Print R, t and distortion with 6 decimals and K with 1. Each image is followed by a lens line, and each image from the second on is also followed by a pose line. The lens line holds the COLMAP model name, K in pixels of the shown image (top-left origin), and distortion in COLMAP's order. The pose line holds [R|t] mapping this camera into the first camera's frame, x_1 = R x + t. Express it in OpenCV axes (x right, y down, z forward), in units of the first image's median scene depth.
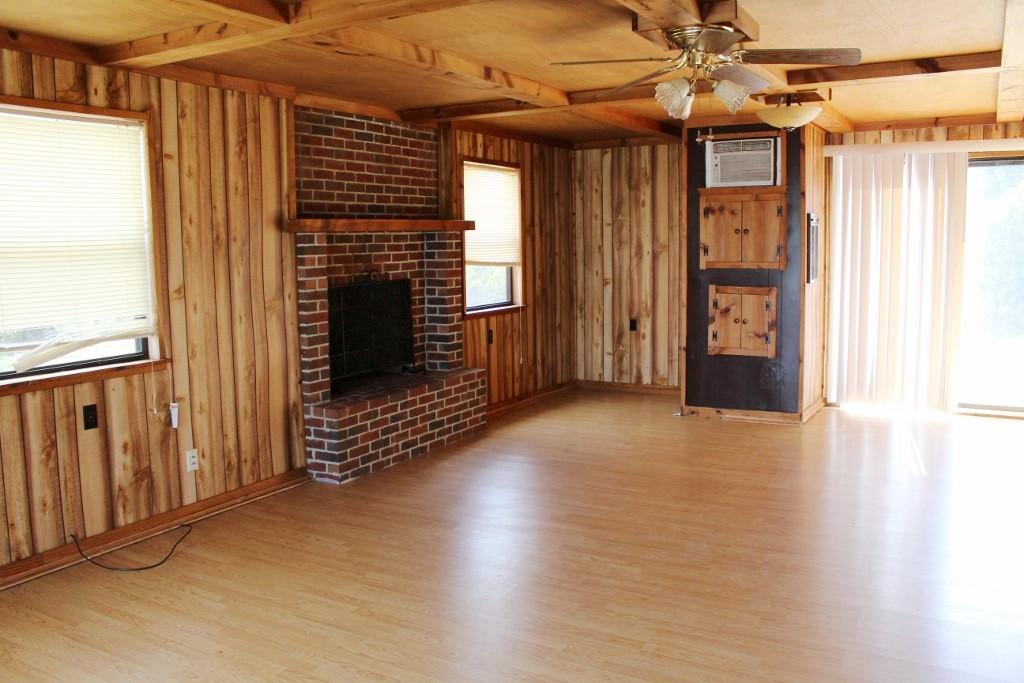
lens RADIAL K [[858.1, 0, 513.2], [0, 858.1, 339.8], [0, 0, 1]] dist [-0.136078, 0.070399]
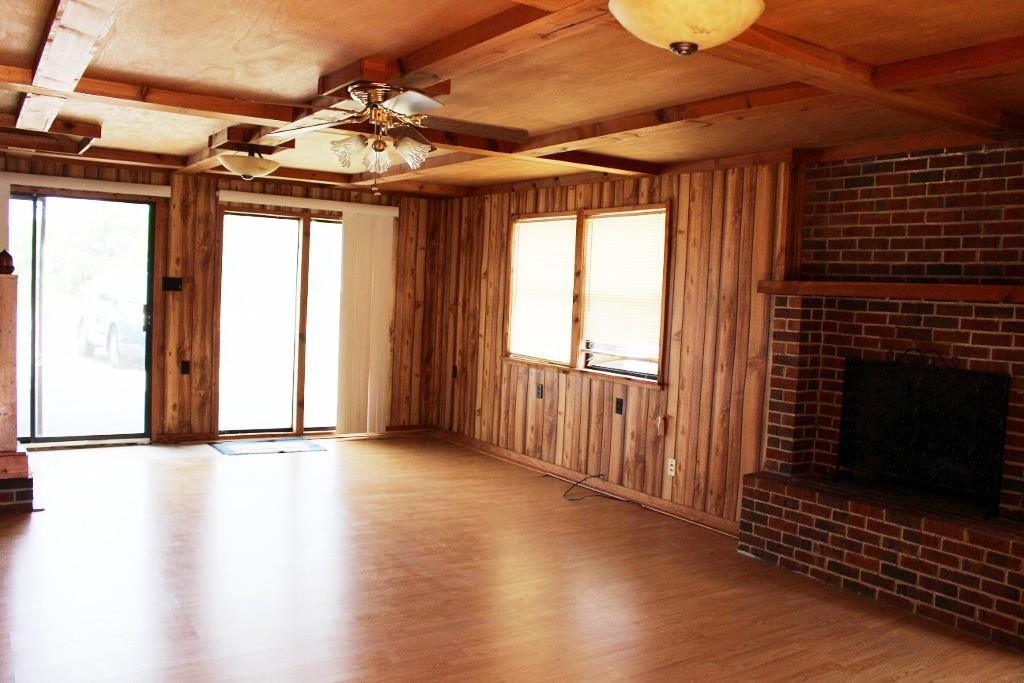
lens RADIAL K [[858.1, 0, 512.5], [0, 858.1, 347.7], [0, 0, 1]] dist [-0.136078, 0.070399]
pose [[-0.452555, 0.053596, -0.890124, 0.865734], [-0.140609, 0.981416, 0.130581, -0.169135], [0.880581, 0.184255, -0.436608, 1.313091]]
